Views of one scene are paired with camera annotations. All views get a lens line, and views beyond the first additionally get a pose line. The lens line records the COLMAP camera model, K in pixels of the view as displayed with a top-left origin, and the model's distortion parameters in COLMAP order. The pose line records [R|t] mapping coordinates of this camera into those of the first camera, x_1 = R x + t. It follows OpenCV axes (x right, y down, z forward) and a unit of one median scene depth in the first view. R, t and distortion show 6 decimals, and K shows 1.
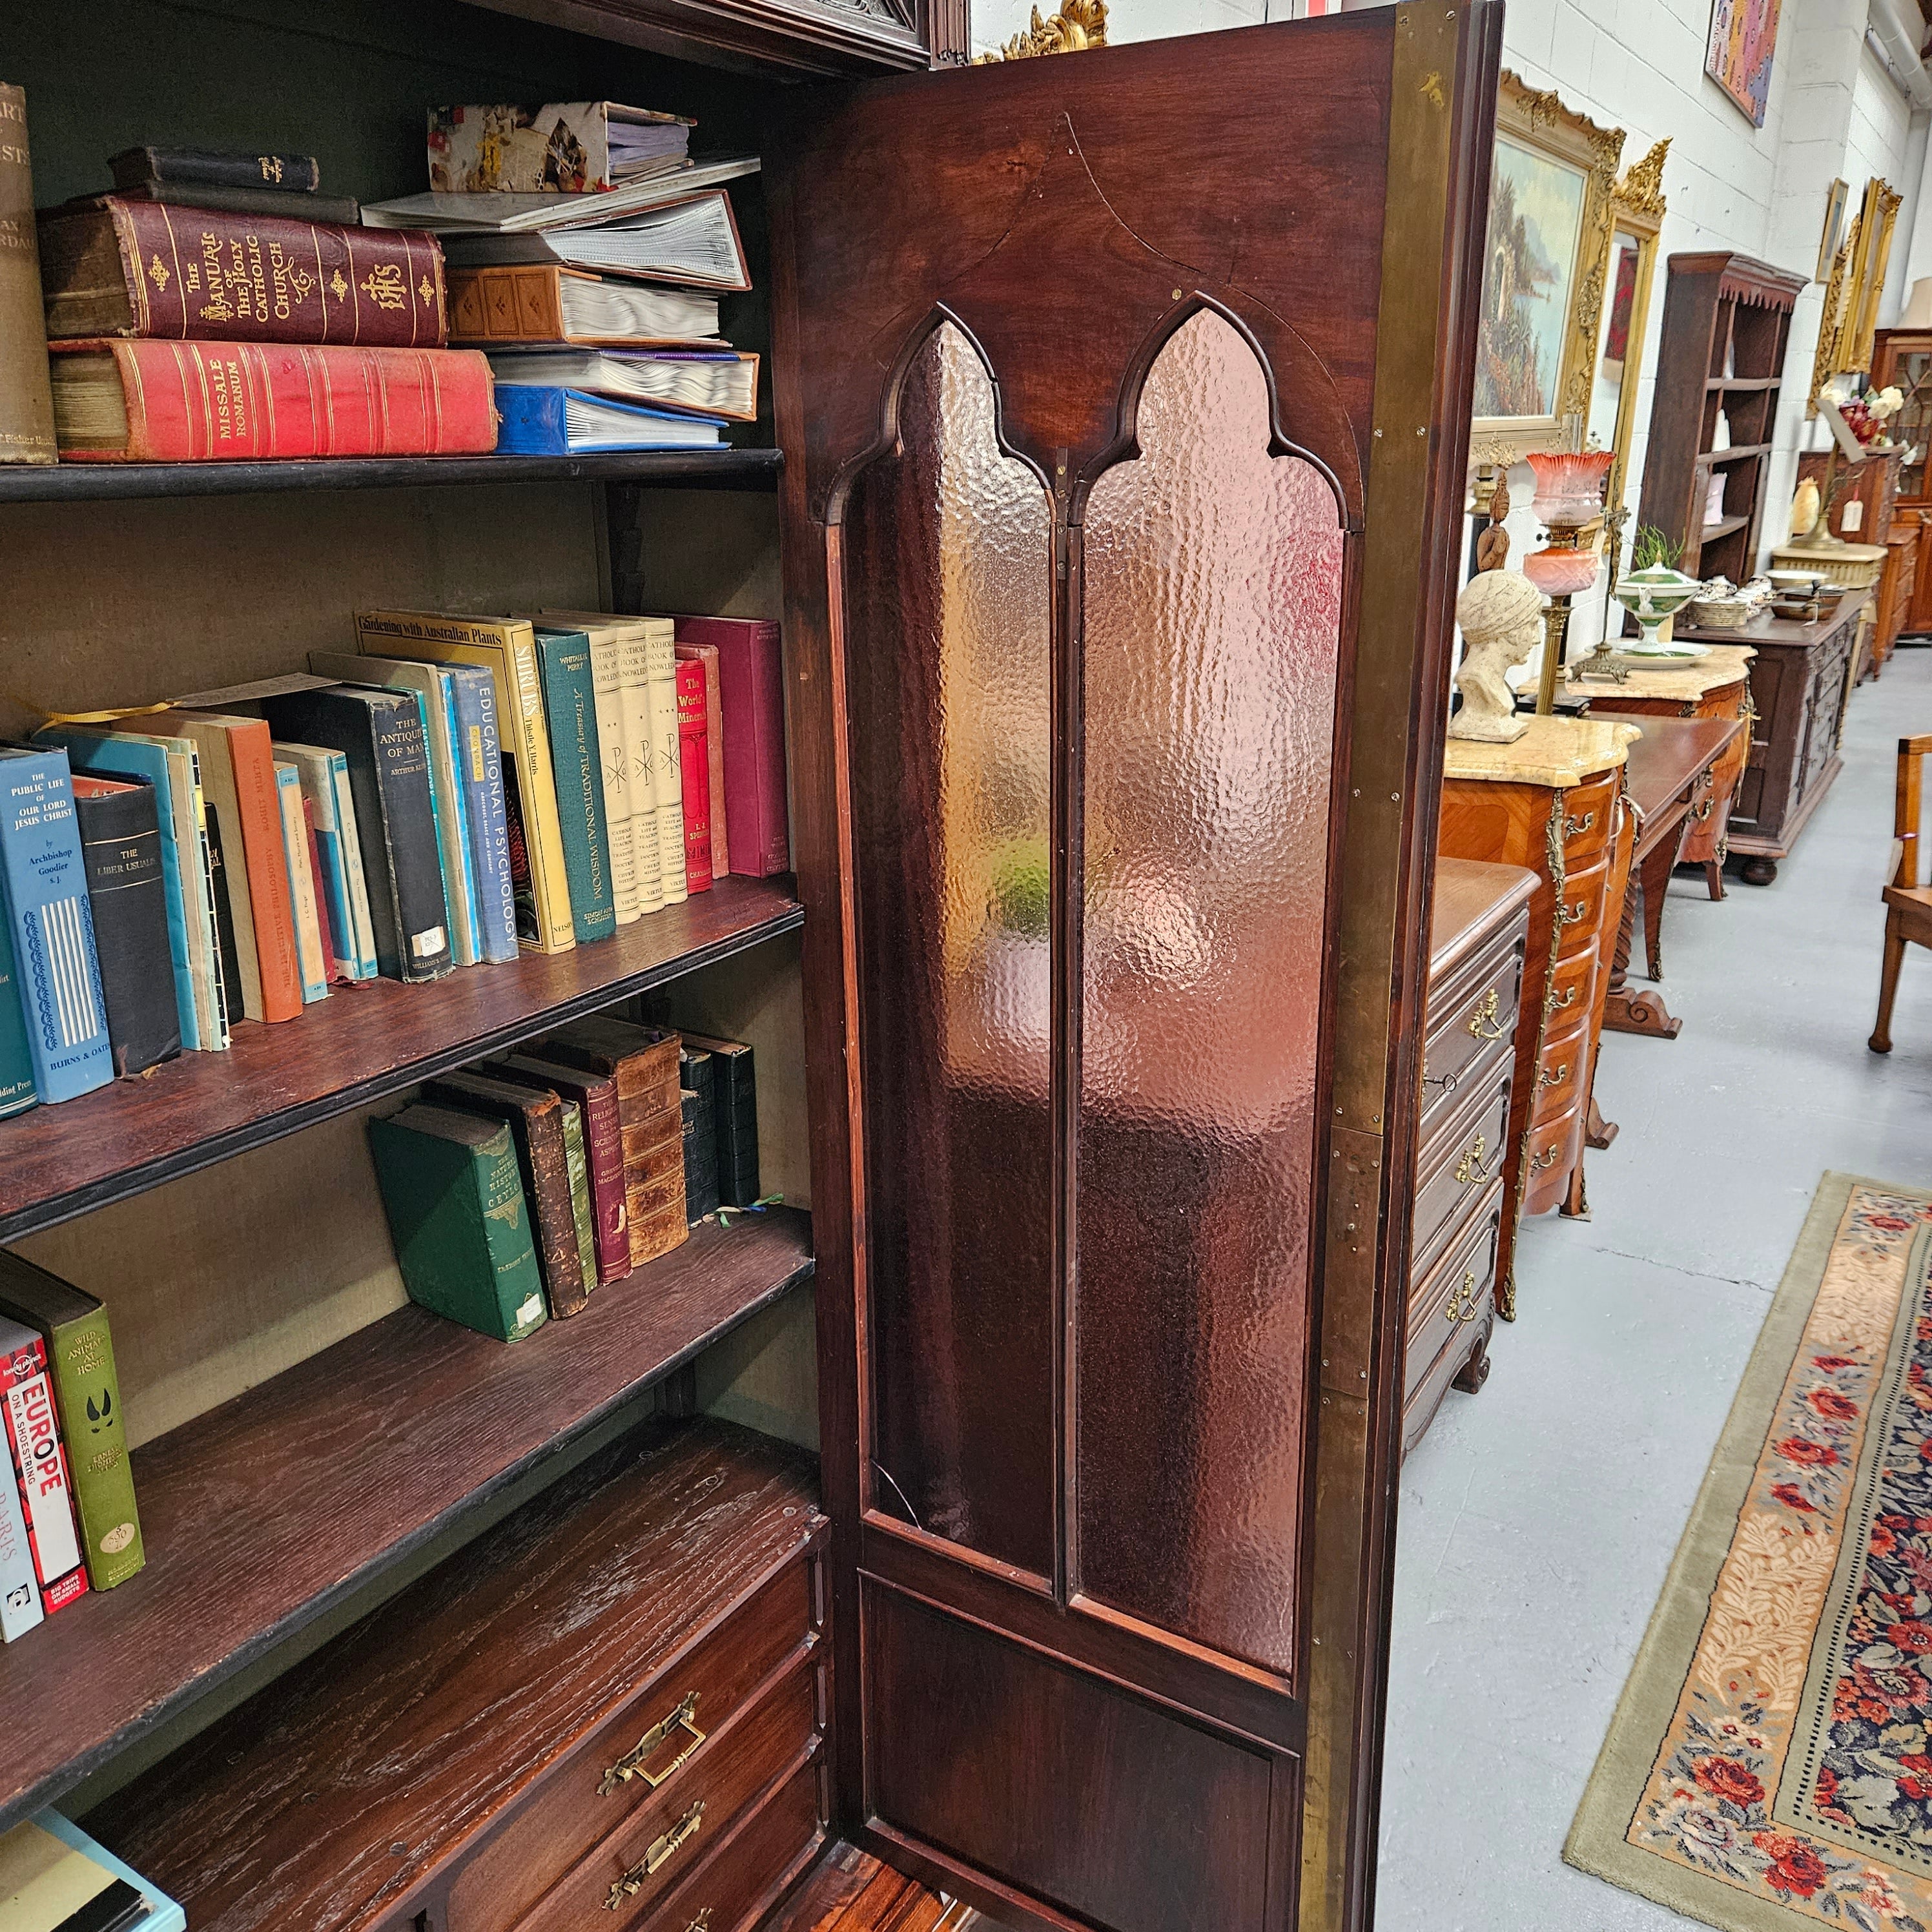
lens RADIAL K [[1727.2, 0, 982.5], [0, 1727.2, 938.9], [0, 0, 1]] dist [0.081353, -0.082844]
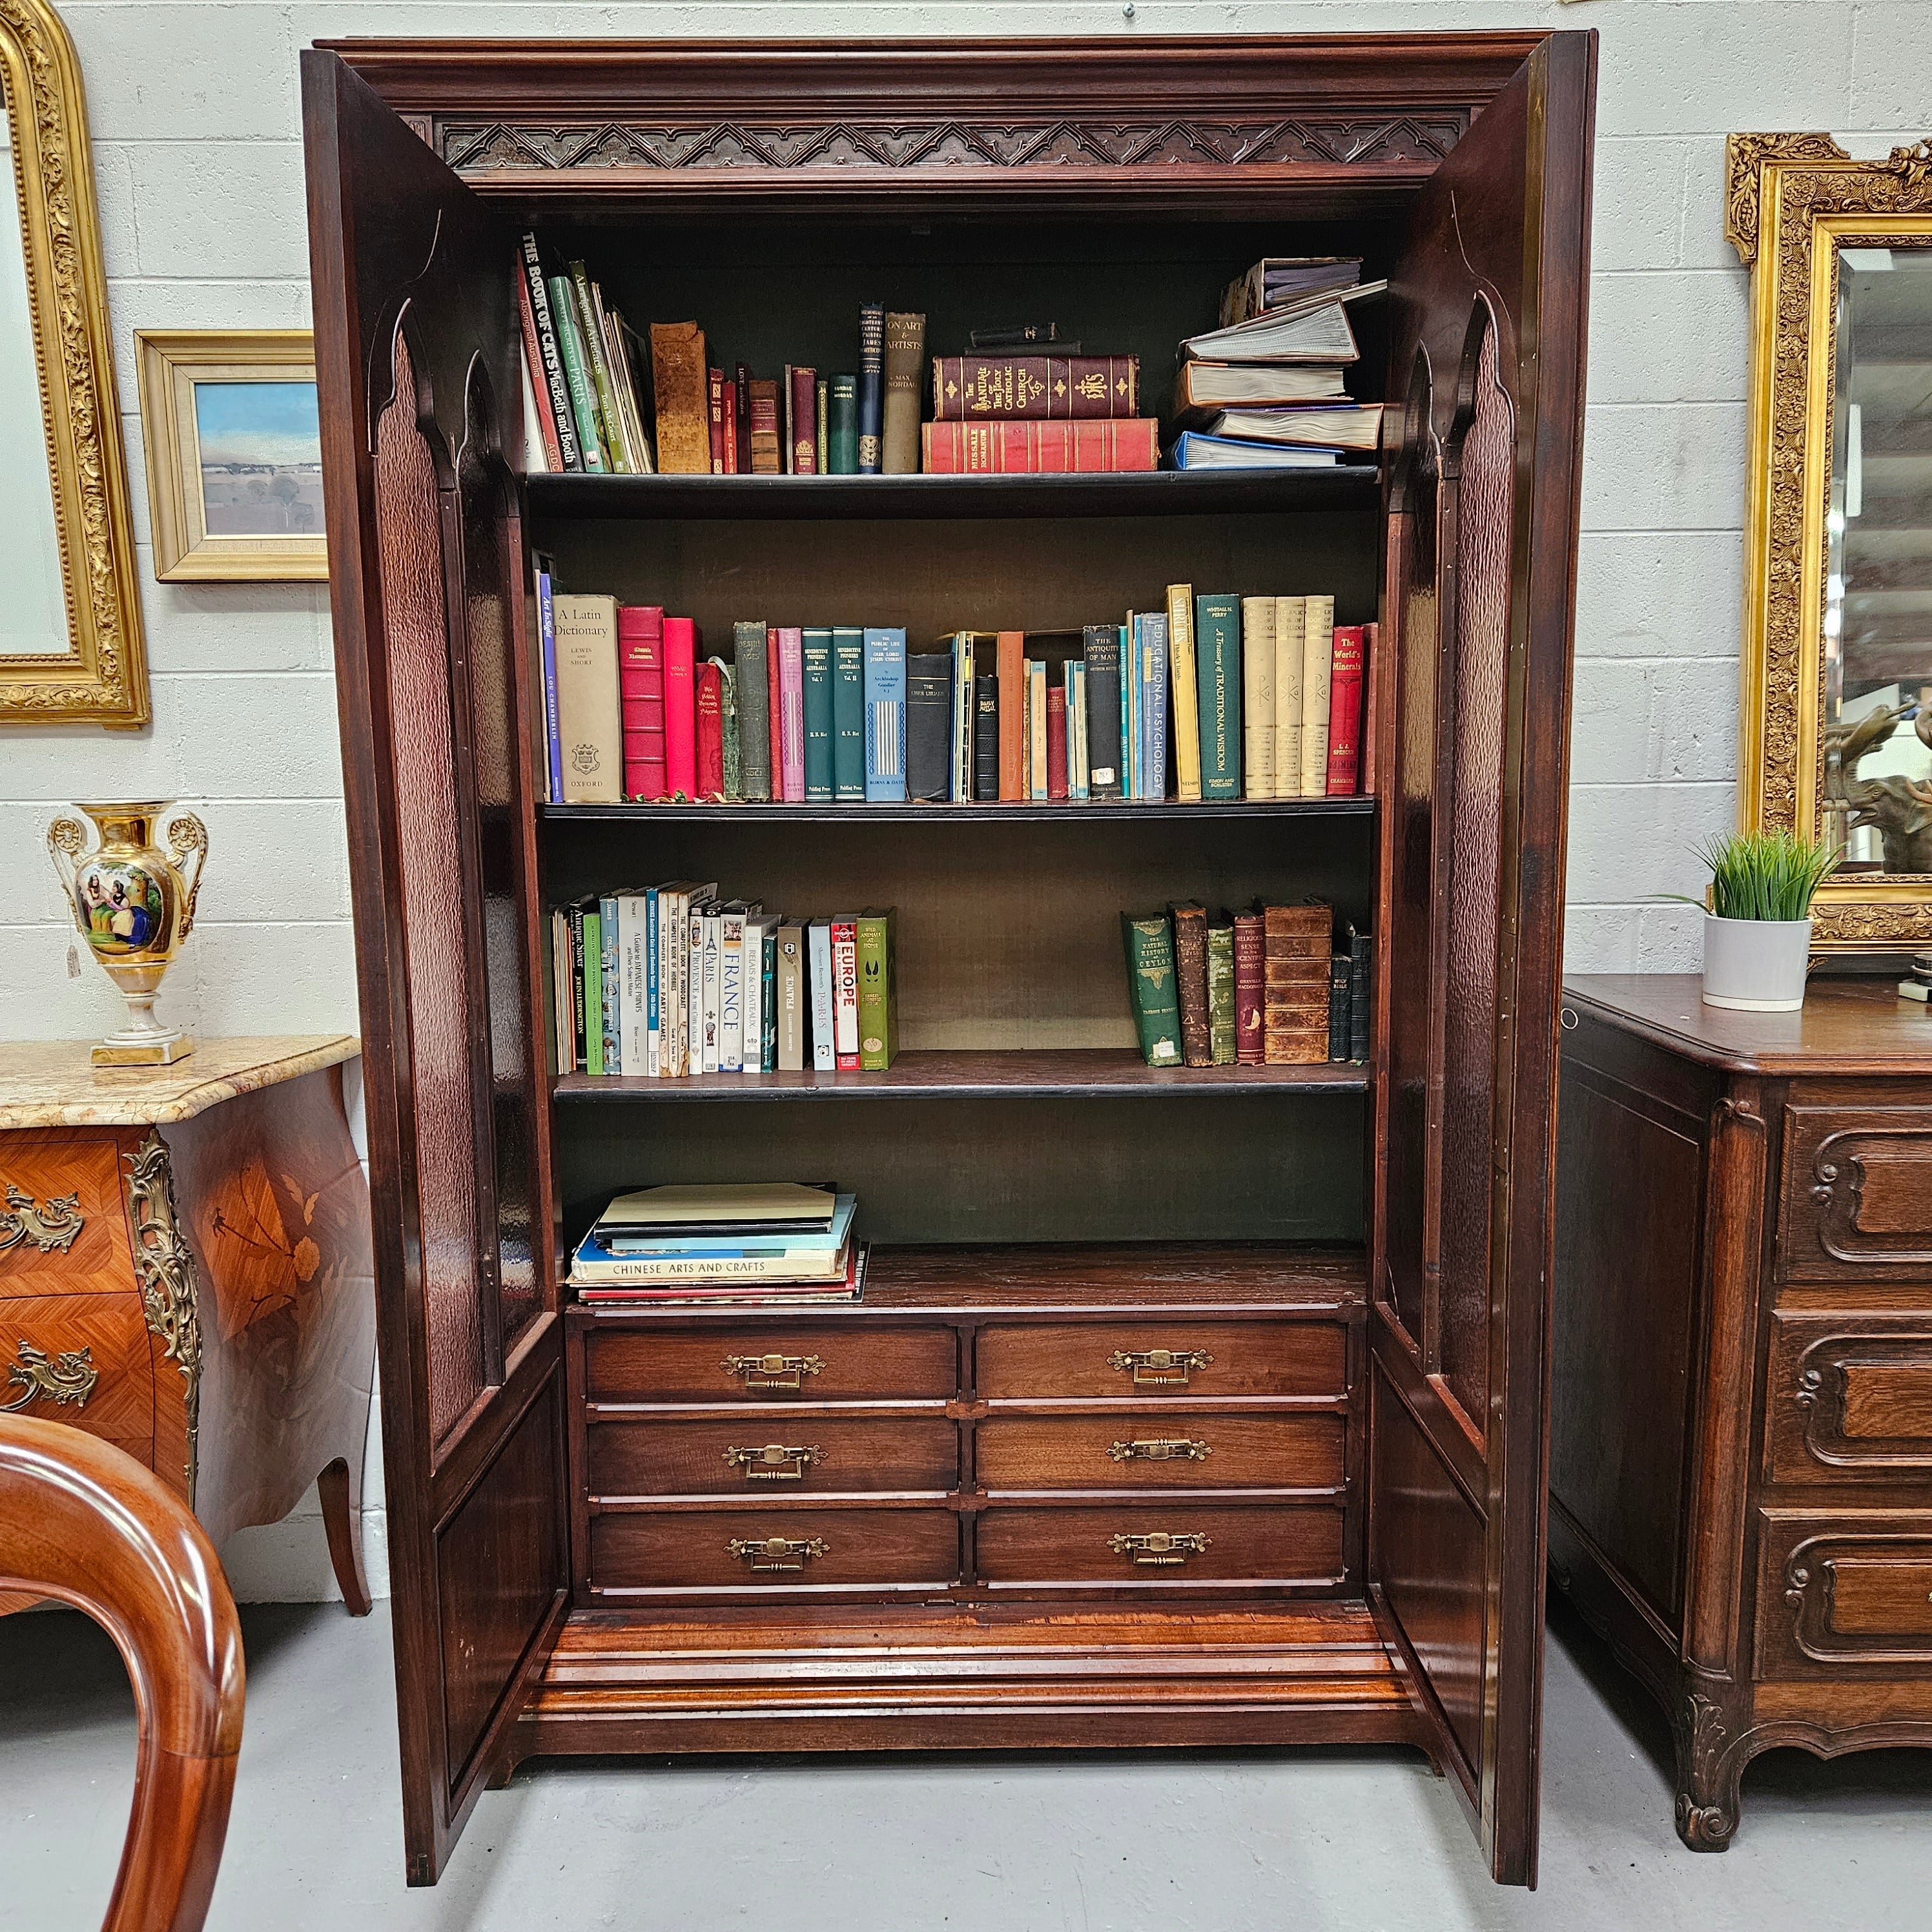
lens RADIAL K [[1727.2, 0, 945.5], [0, 1727.2, 963.3], [0, 0, 1]] dist [0.081353, -0.082844]
pose [[0.527293, 0.111269, -0.842366, 1.160898], [-0.235078, 0.971795, -0.018785, 0.277117], [0.816517, 0.207927, 0.538578, 0.029214]]
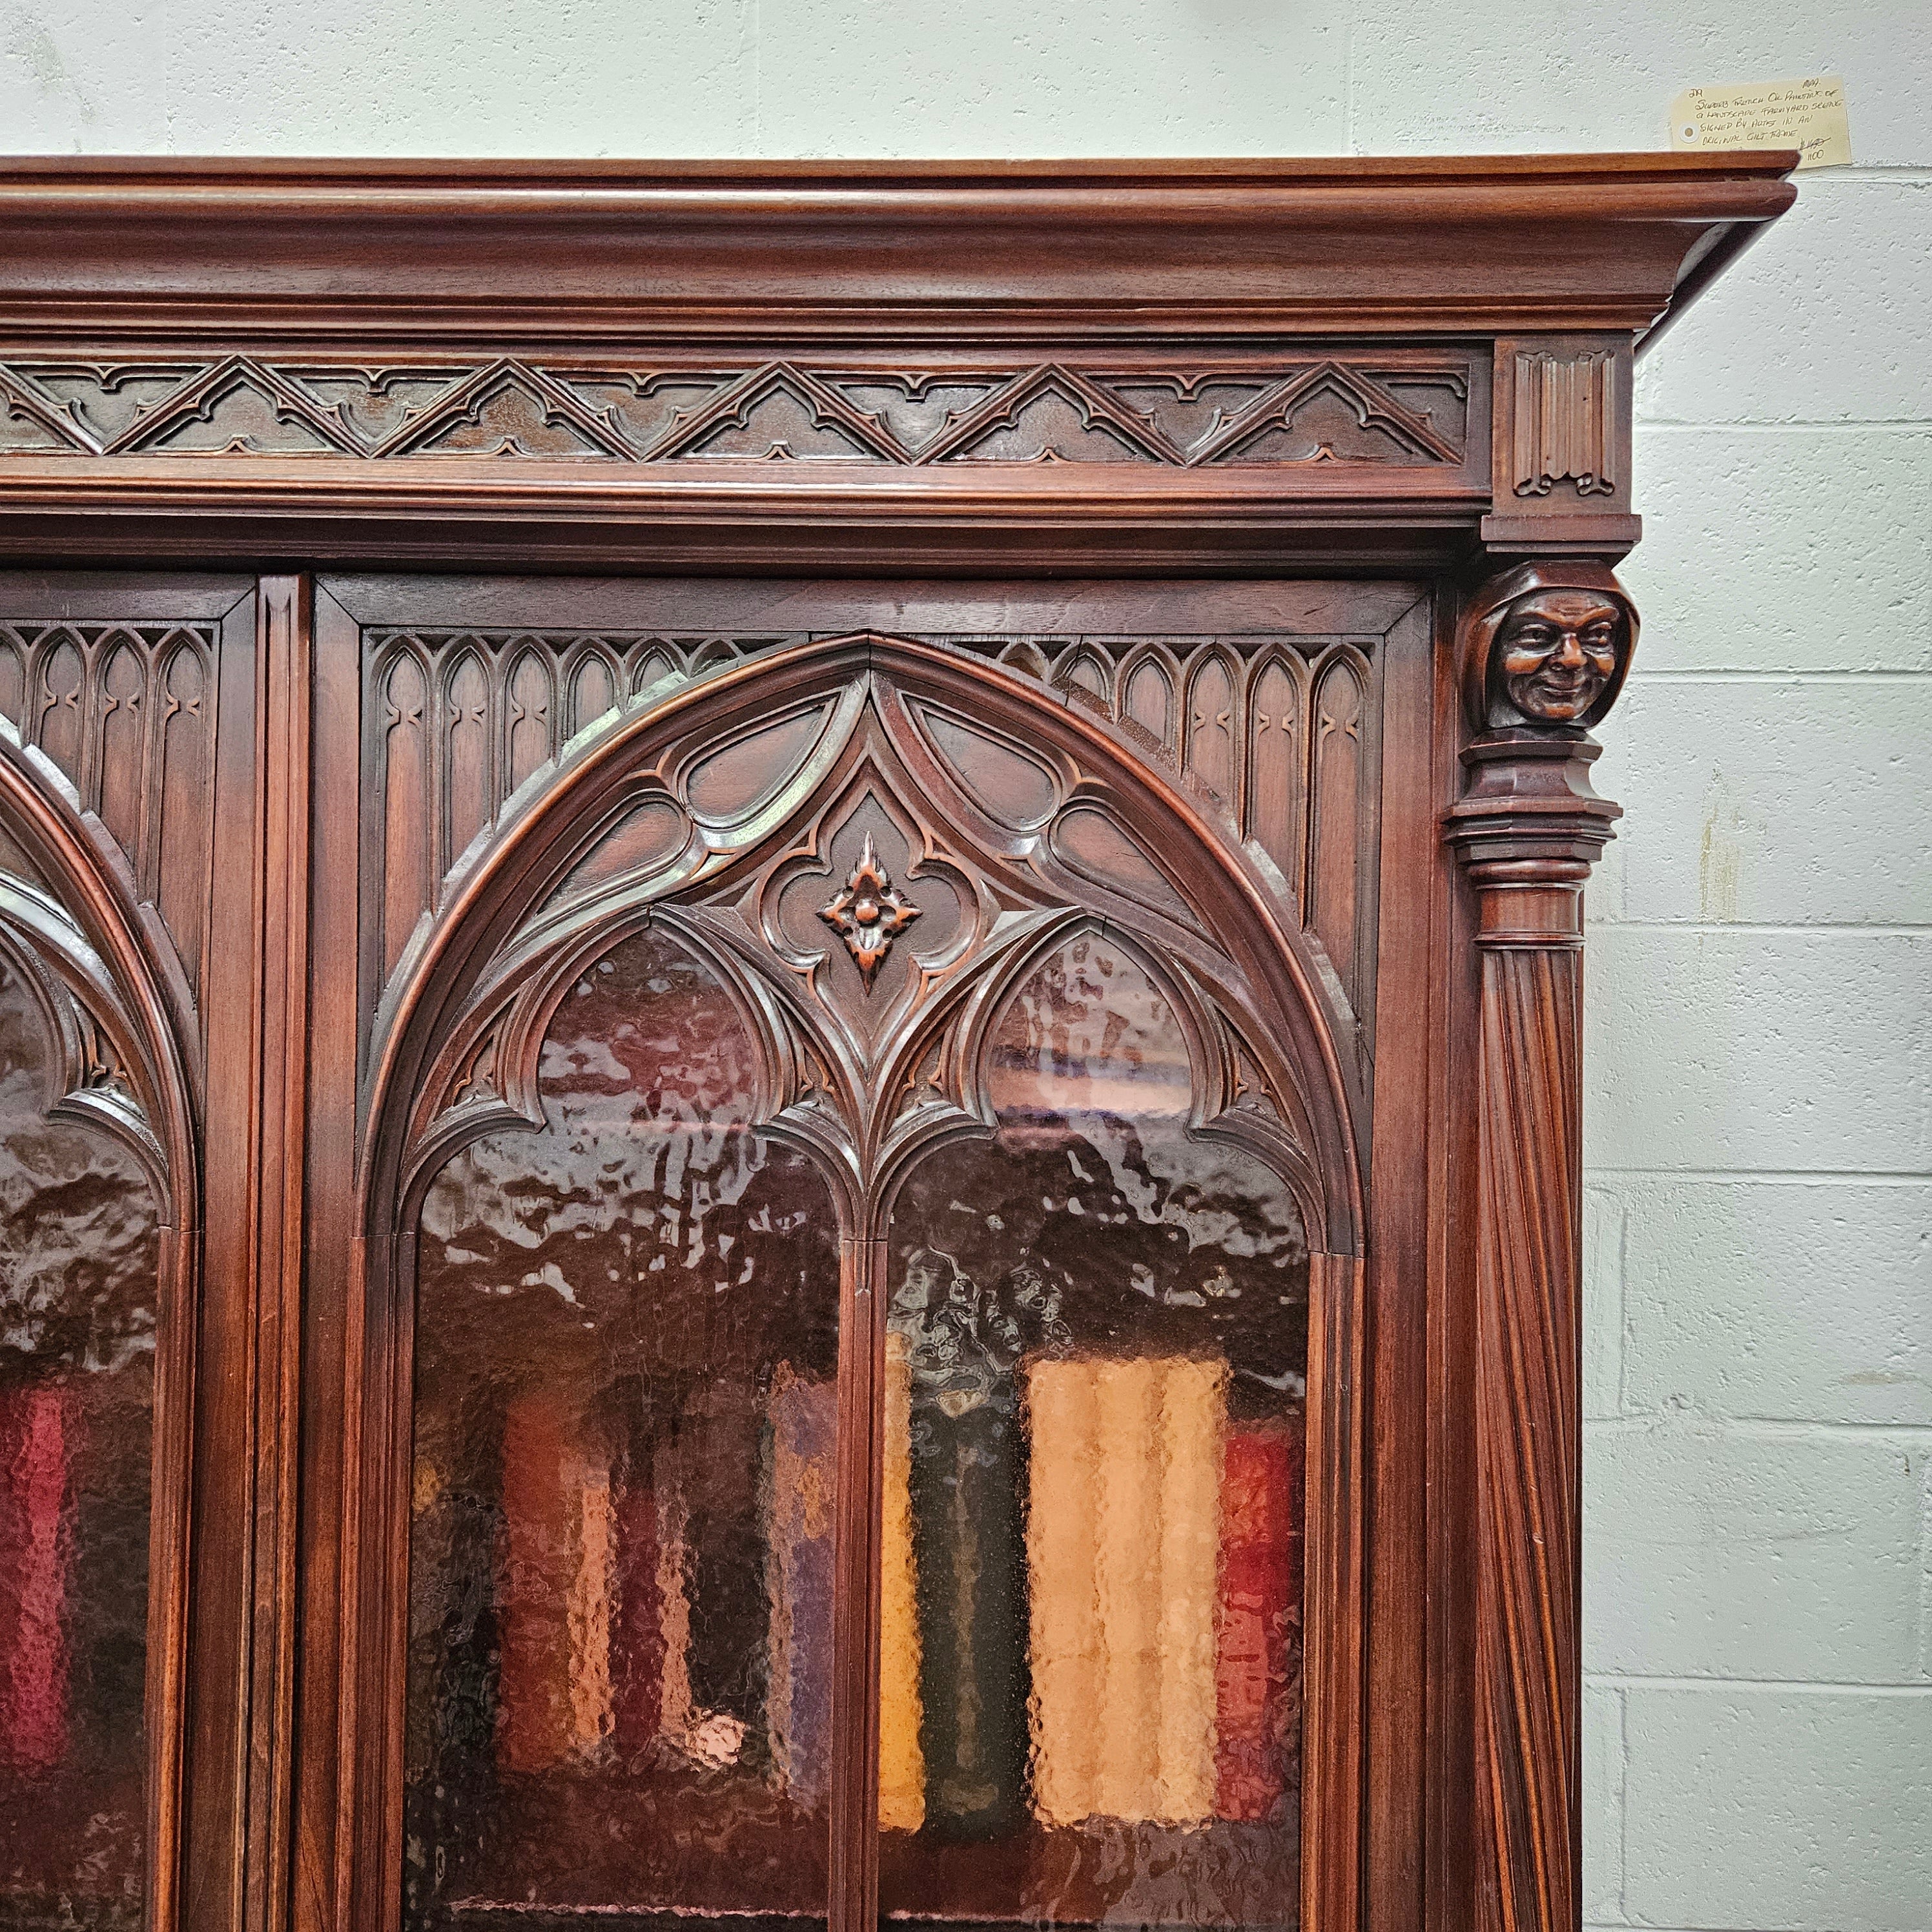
lens RADIAL K [[1727.2, 0, 949.9], [0, 1727.2, 966.2], [0, 0, 1]] dist [0.081353, -0.082844]
pose [[0.487452, -0.001877, -0.873148, 0.435424], [-0.265618, 0.952285, -0.150333, -0.258759], [0.831768, 0.305204, 0.463695, 0.732058]]
